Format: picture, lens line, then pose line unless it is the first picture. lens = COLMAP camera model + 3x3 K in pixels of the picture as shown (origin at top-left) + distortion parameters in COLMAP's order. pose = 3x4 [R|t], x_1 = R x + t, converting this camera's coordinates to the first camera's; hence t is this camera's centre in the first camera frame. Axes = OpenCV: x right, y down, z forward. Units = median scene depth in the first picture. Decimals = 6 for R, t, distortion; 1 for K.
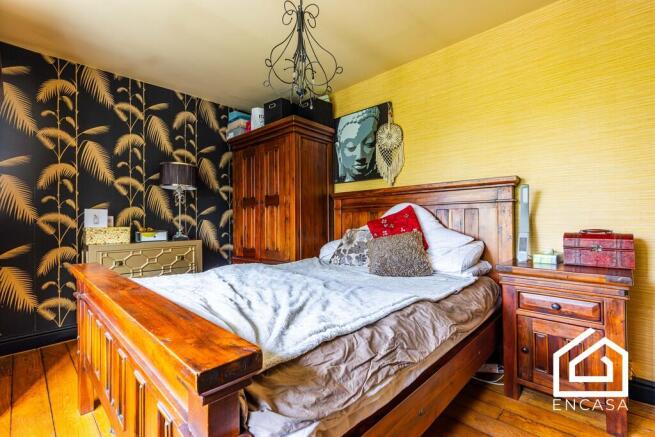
lens RADIAL K [[294.2, 0, 327.5], [0, 294.2, 218.5], [0, 0, 1]] dist [0.001111, -0.000154]
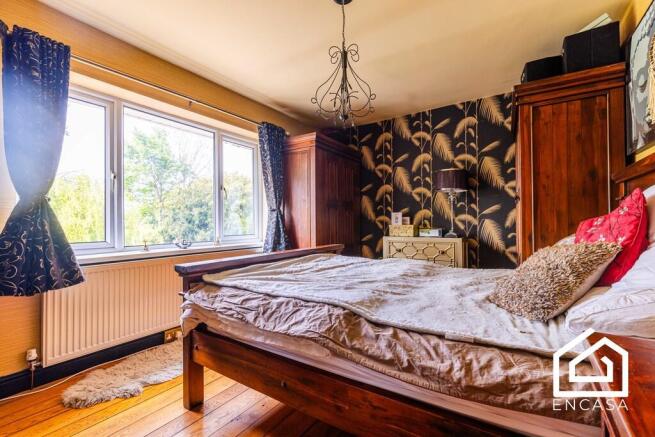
lens RADIAL K [[294.2, 0, 327.5], [0, 294.2, 218.5], [0, 0, 1]] dist [0.001111, -0.000154]
pose [[0.174571, -0.009157, -0.984602, 0.549867], [0.011078, 0.999912, -0.007336, 0.004487], [0.984582, -0.009627, 0.174657, 0.358773]]
